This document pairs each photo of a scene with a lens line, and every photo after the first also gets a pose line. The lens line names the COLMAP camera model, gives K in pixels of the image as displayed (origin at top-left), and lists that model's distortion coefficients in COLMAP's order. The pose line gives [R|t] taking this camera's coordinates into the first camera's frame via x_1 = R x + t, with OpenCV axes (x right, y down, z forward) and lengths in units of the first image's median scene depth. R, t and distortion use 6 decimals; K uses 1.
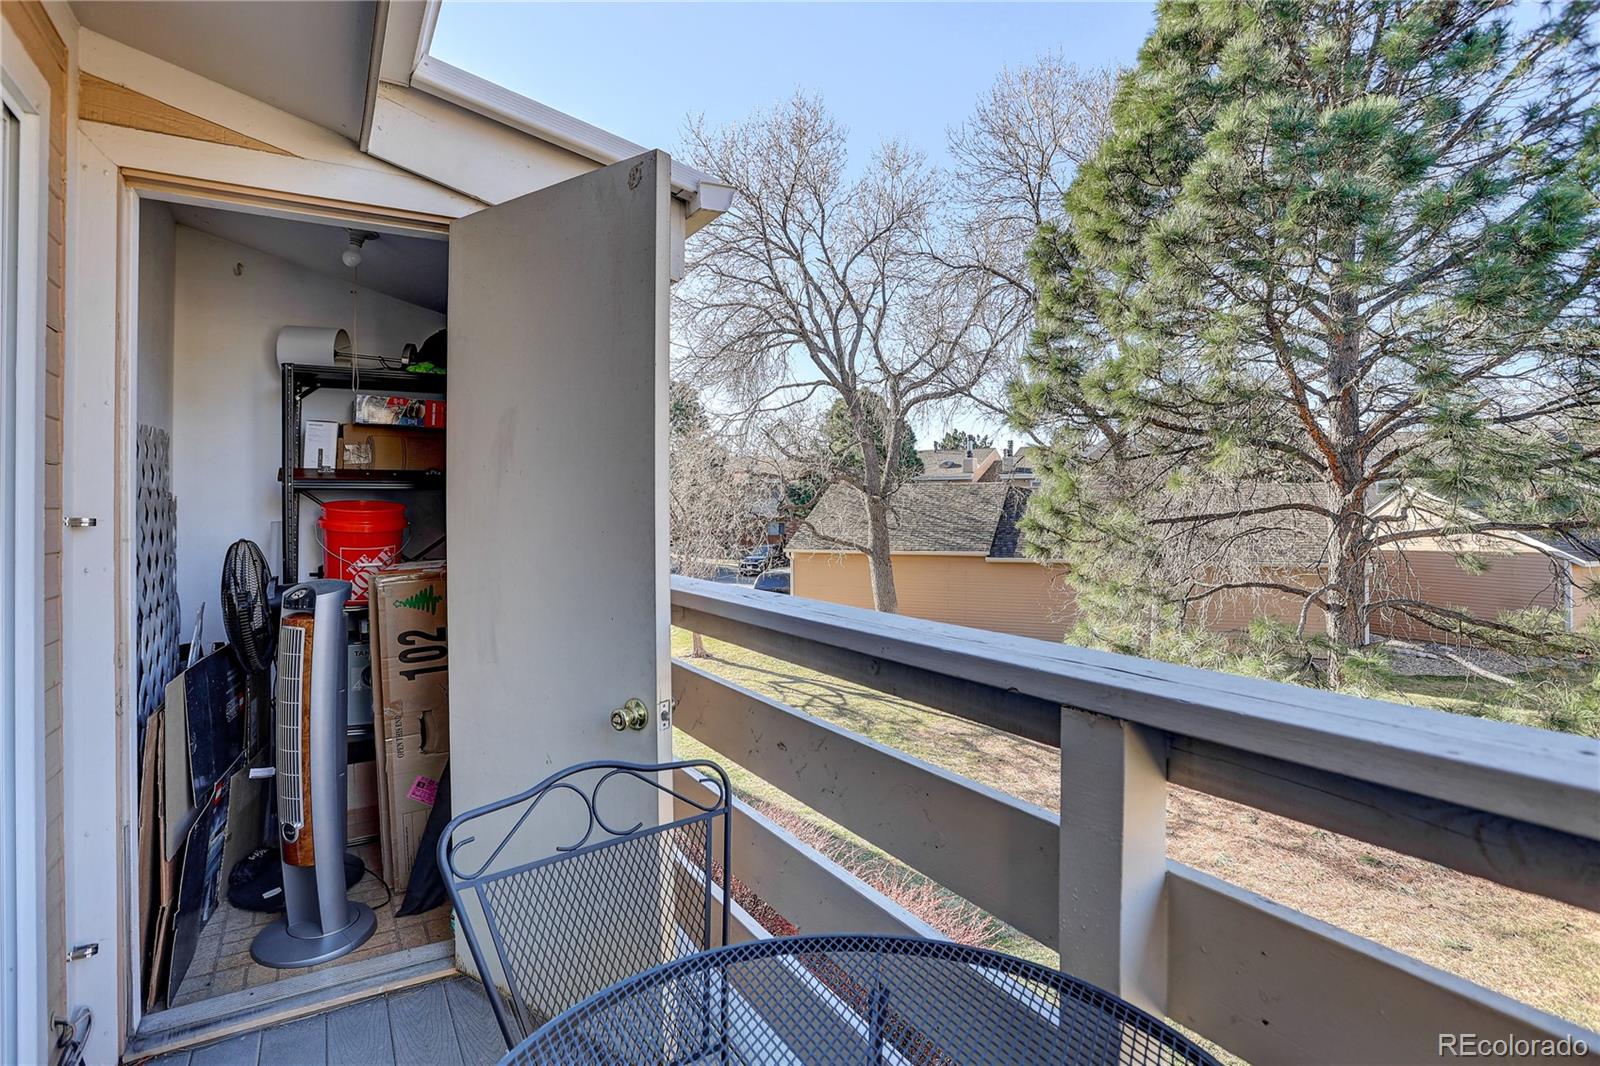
lens RADIAL K [[786.7, 0, 792.2], [0, 786.7, 494.7], [0, 0, 1]] dist [-0.065739, 0.026713]
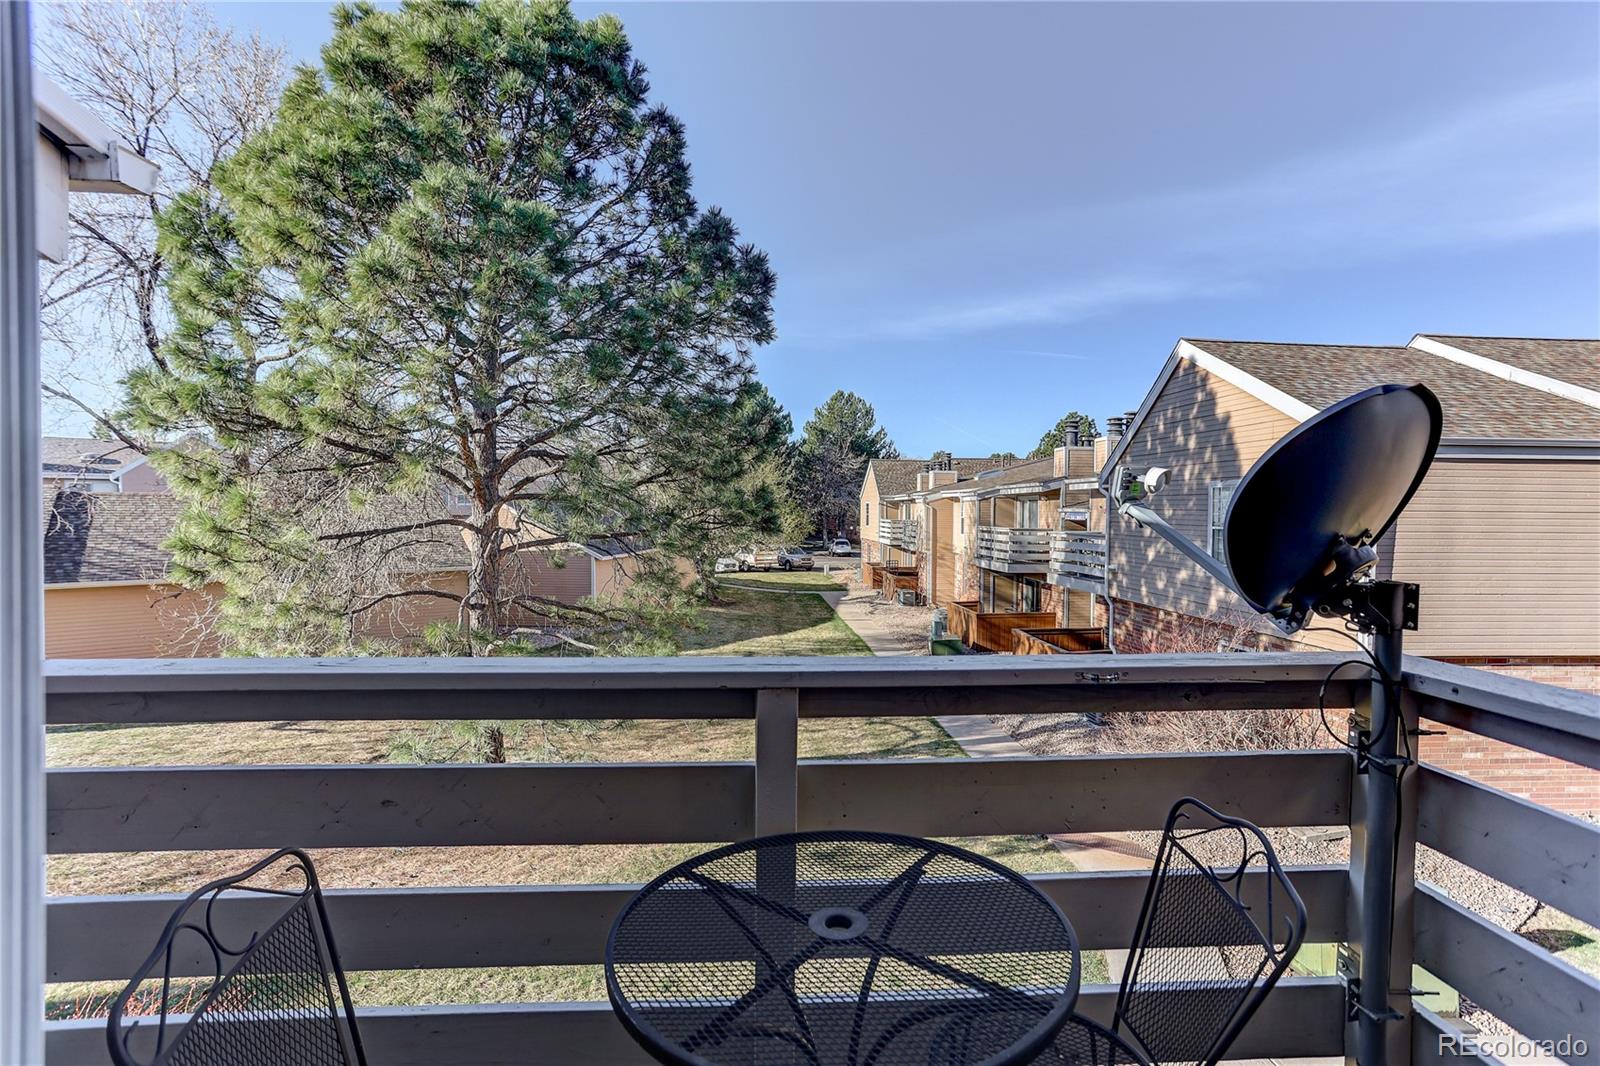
lens RADIAL K [[765.9, 0, 798.6], [0, 765.9, 524.5], [0, 0, 1]] dist [-0.060486, 0.035181]
pose [[0.462509, -0.008142, 0.886577, -0.103119], [-0.019304, 0.999628, 0.019251, -0.012403], [-0.886404, -0.026018, 0.462180, 0.014588]]
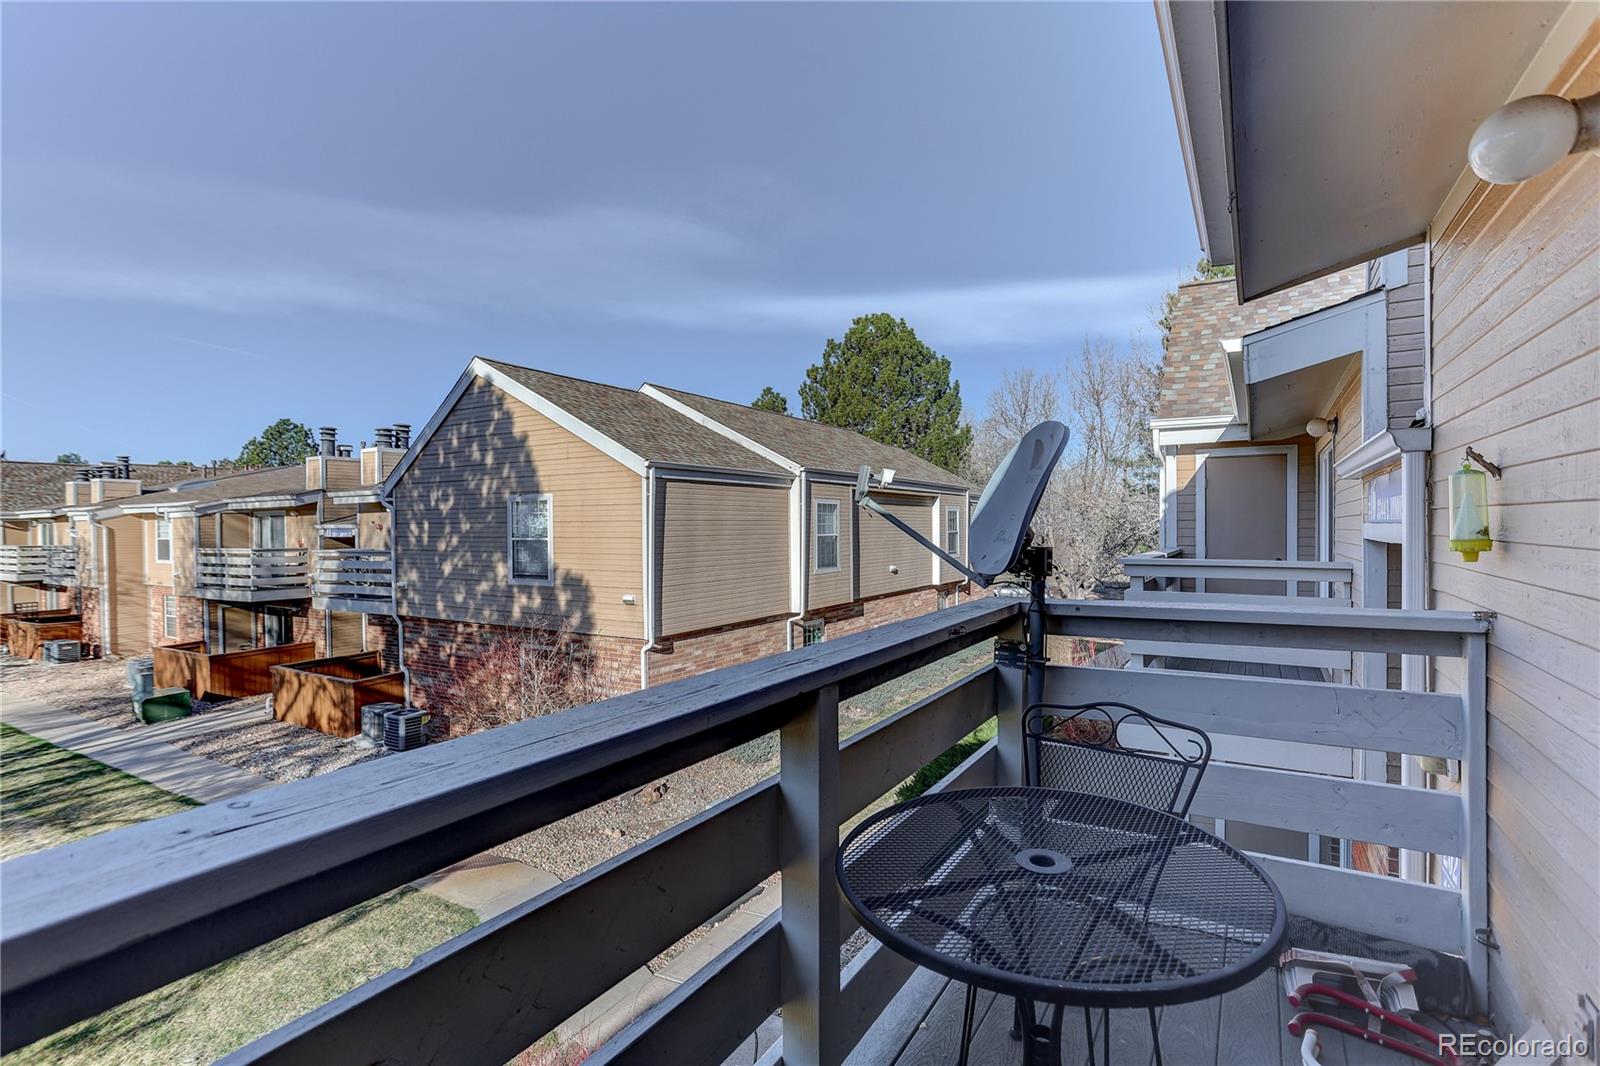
lens RADIAL K [[763.4, 0, 800.0], [0, 763.4, 533.0], [0, 0, 1]] dist [-0.067117, 0.035682]
pose [[-0.466840, 0.001718, 0.884340, -0.091861], [0.003822, 0.999993, 0.000075, -0.005322], [-0.884334, 0.003414, -0.466843, 0.167687]]
